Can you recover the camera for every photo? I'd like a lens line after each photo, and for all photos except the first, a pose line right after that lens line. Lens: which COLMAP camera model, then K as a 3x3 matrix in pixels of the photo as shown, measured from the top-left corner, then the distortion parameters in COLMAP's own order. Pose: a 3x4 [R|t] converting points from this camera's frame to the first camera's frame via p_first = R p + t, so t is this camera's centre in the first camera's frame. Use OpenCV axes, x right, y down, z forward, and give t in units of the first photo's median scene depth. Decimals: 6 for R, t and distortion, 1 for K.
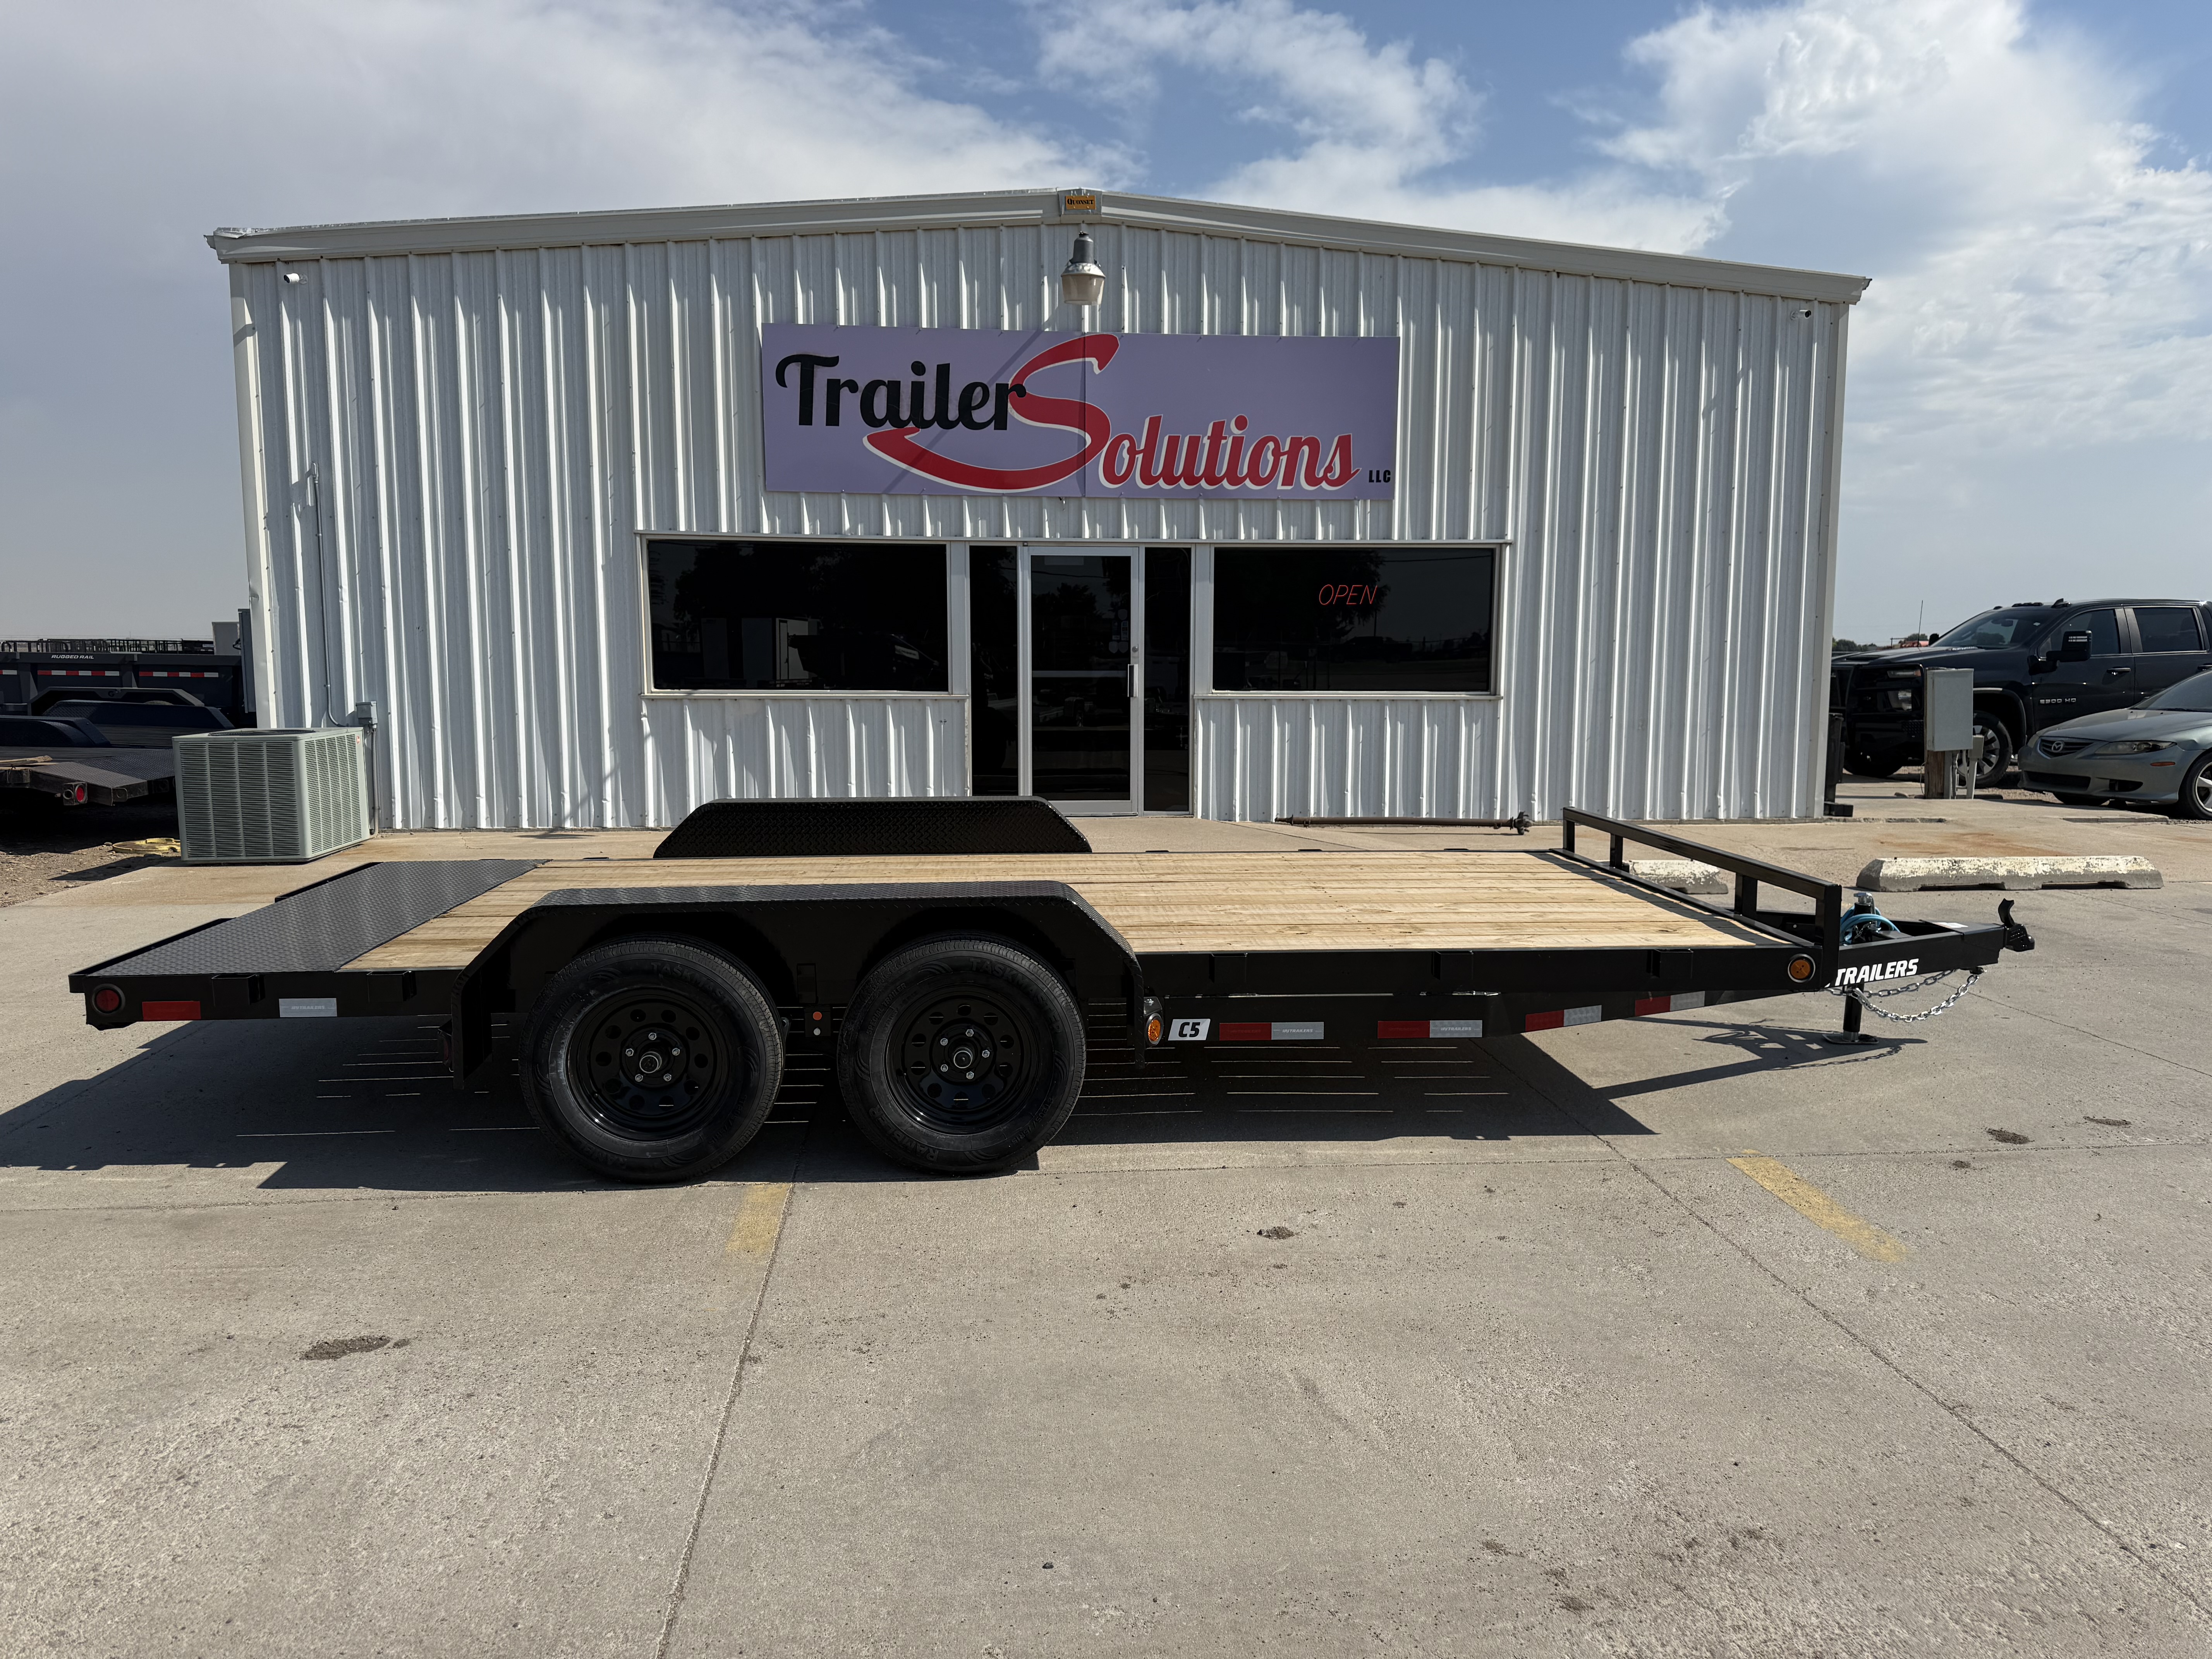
lens RADIAL K [[1553.2, 0, 1111.3], [0, 1553.2, 850.0], [0, 0, 1]] dist [0.047862, -0.059542]
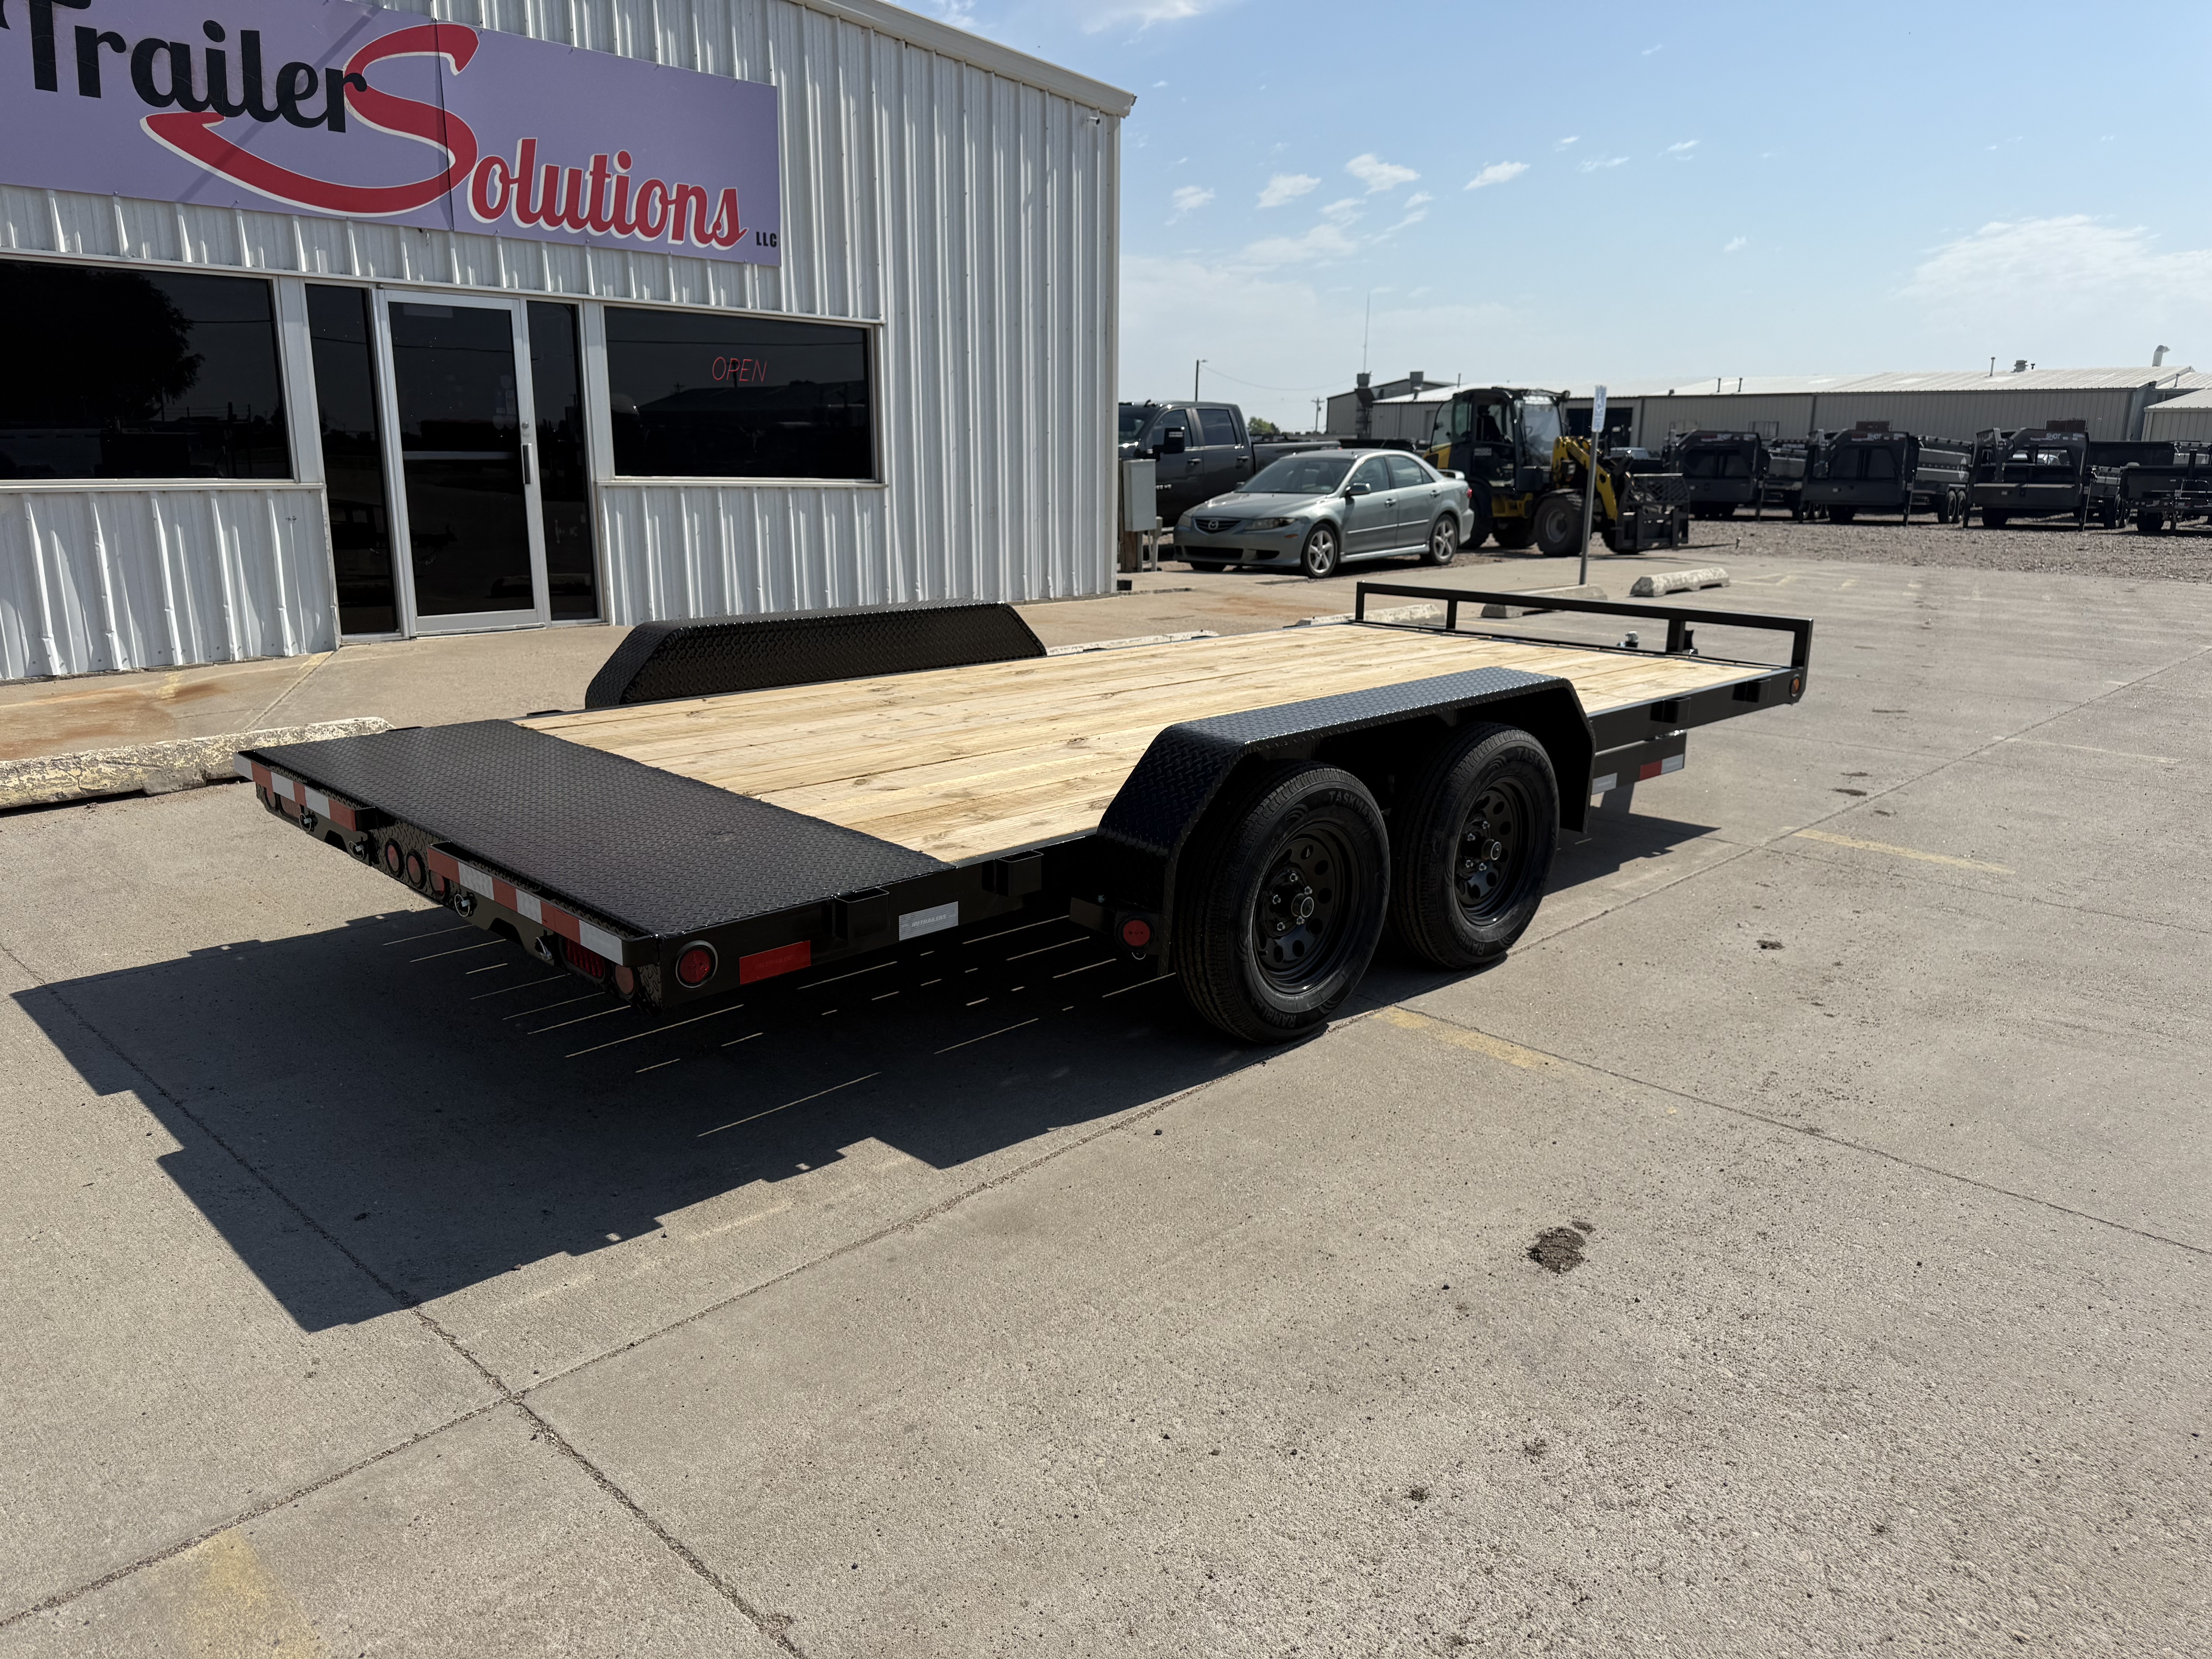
lens RADIAL K [[1553.2, 0, 1108.4], [0, 1553.2, 836.7], [0, 0, 1]] dist [0.047862, -0.059542]
pose [[0.758505, -0.151229, 0.633877, -0.324991], [0.072948, 0.986291, 0.148017, -0.013654], [-0.647572, -0.066032, 0.759138, 0.144468]]
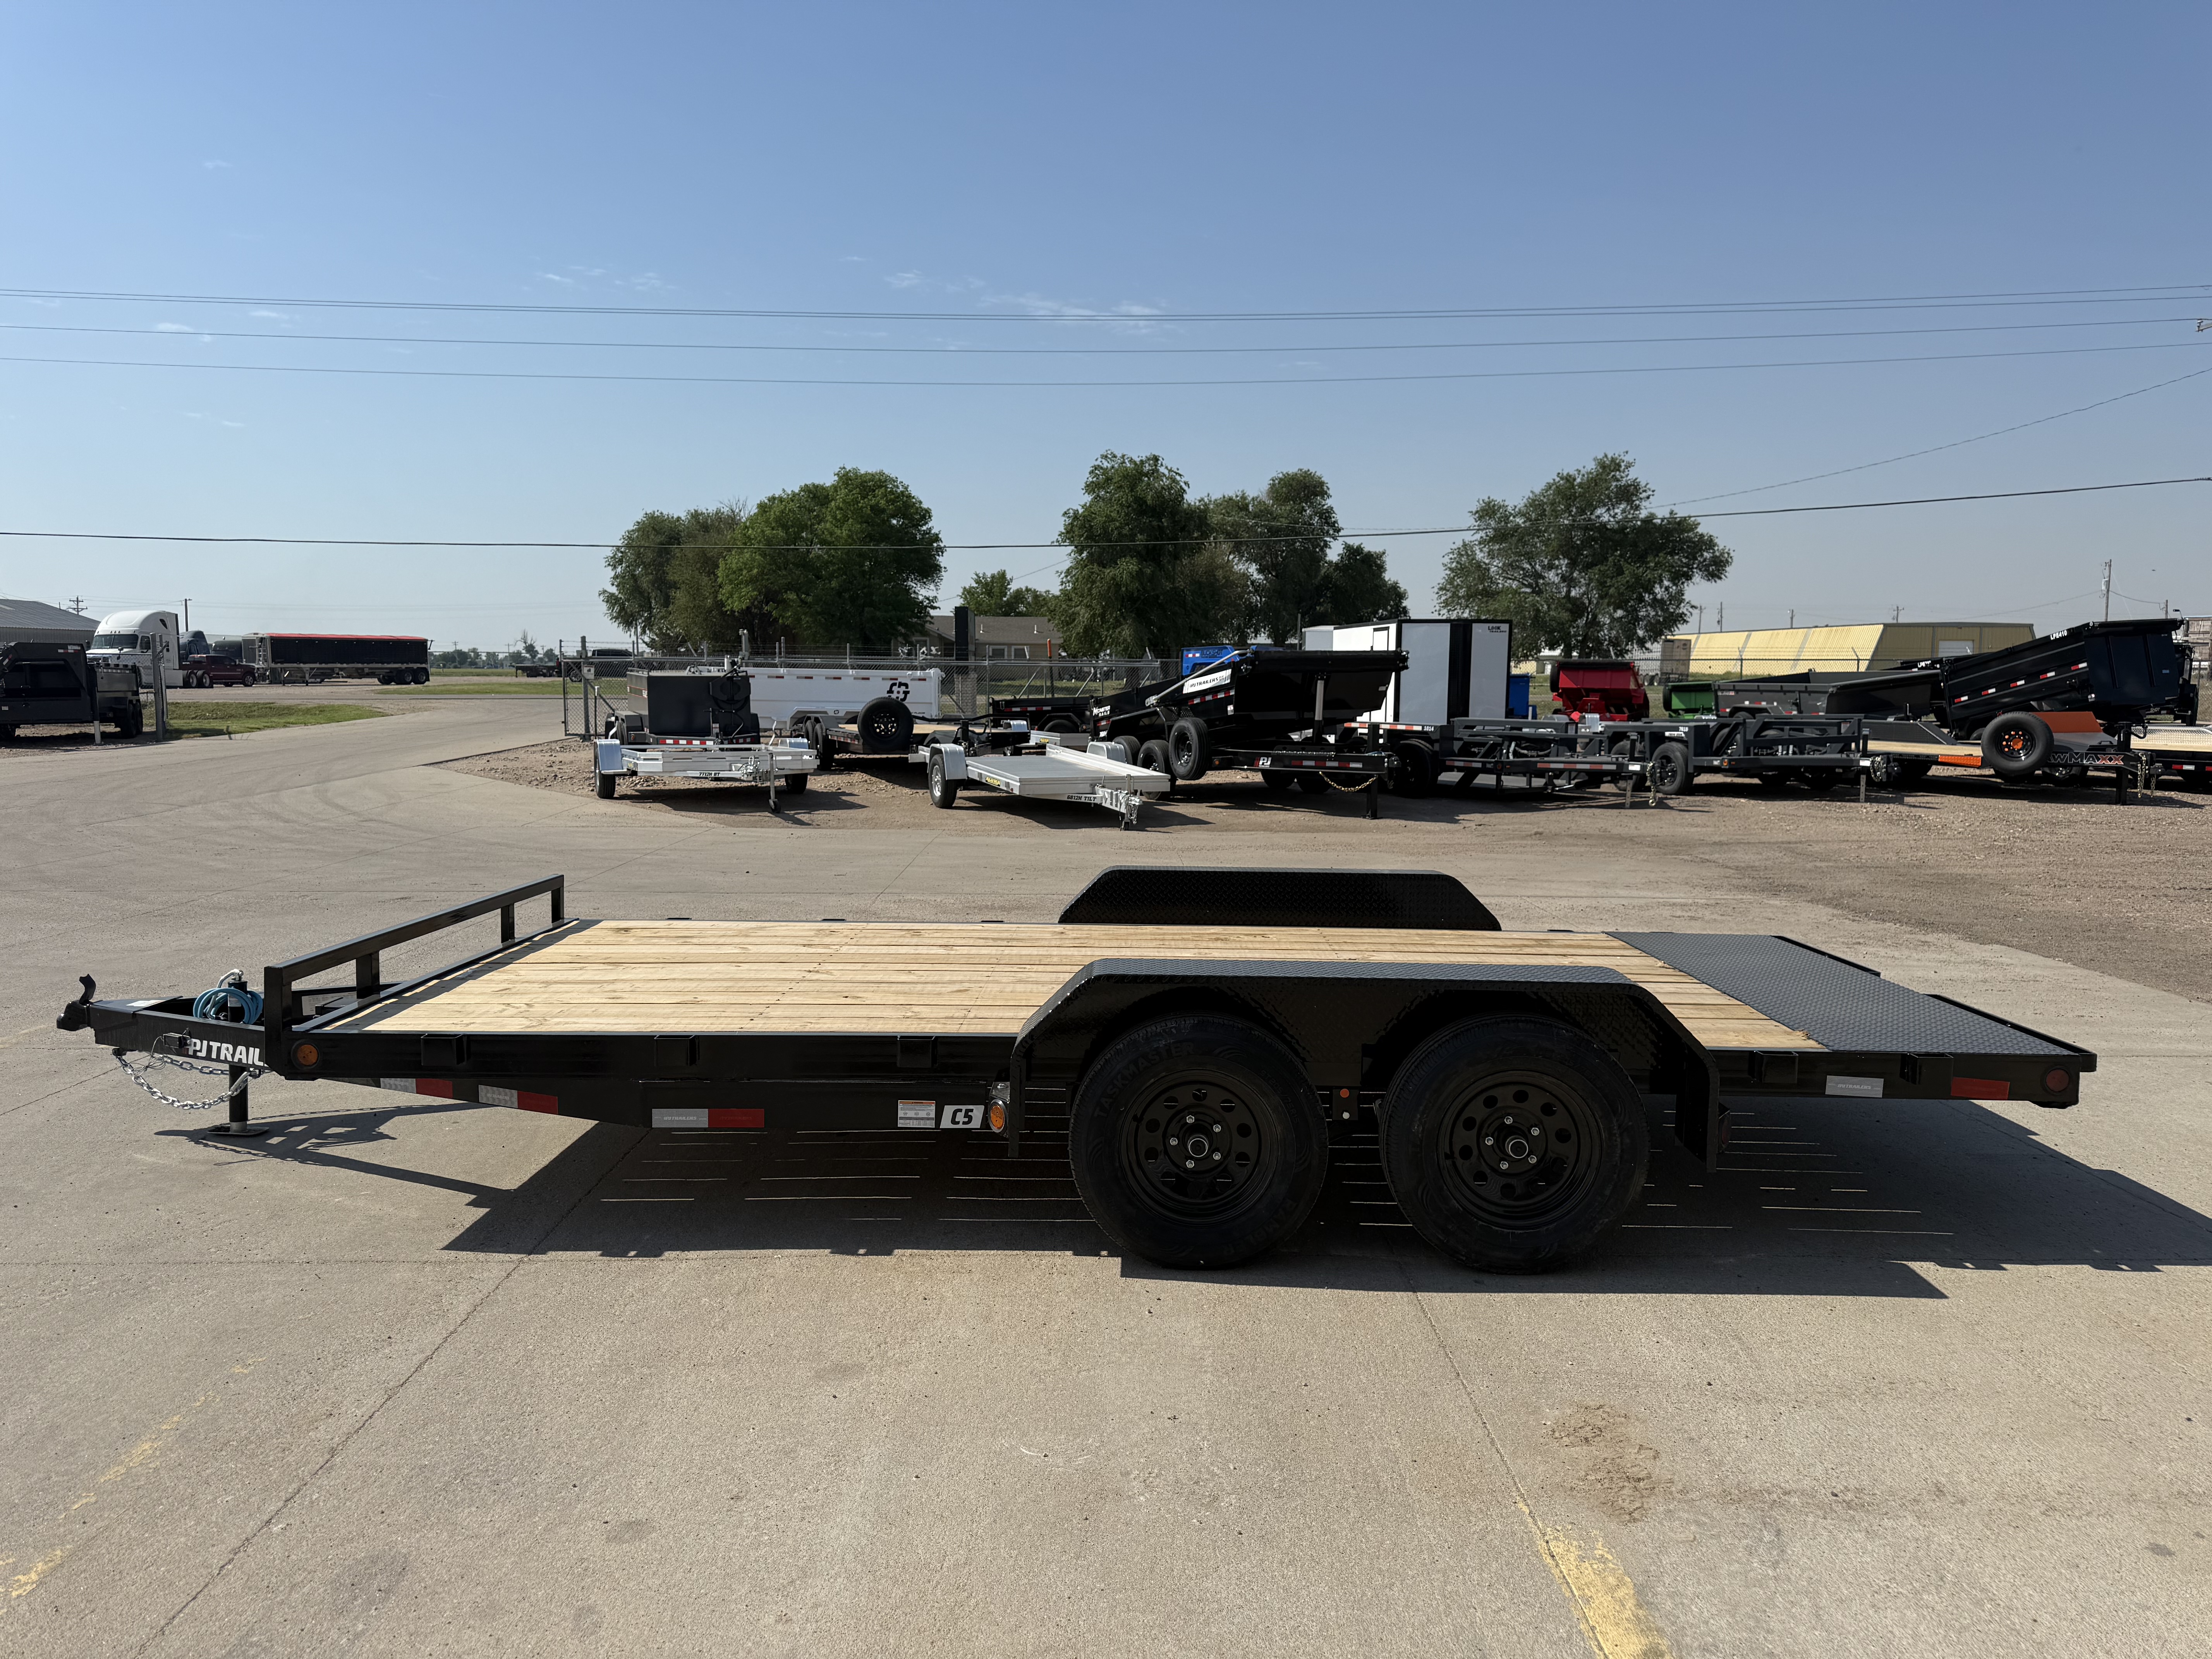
lens RADIAL K [[1553.2, 0, 1103.1], [0, 1553.2, 843.3], [0, 0, 1]] dist [0.047862, -0.059542]
pose [[-0.995731, -0.016695, 0.090782, -0.057496], [0.004829, 0.972738, 0.231855, -0.125225], [-0.092178, 0.231304, -0.968505, 0.882282]]
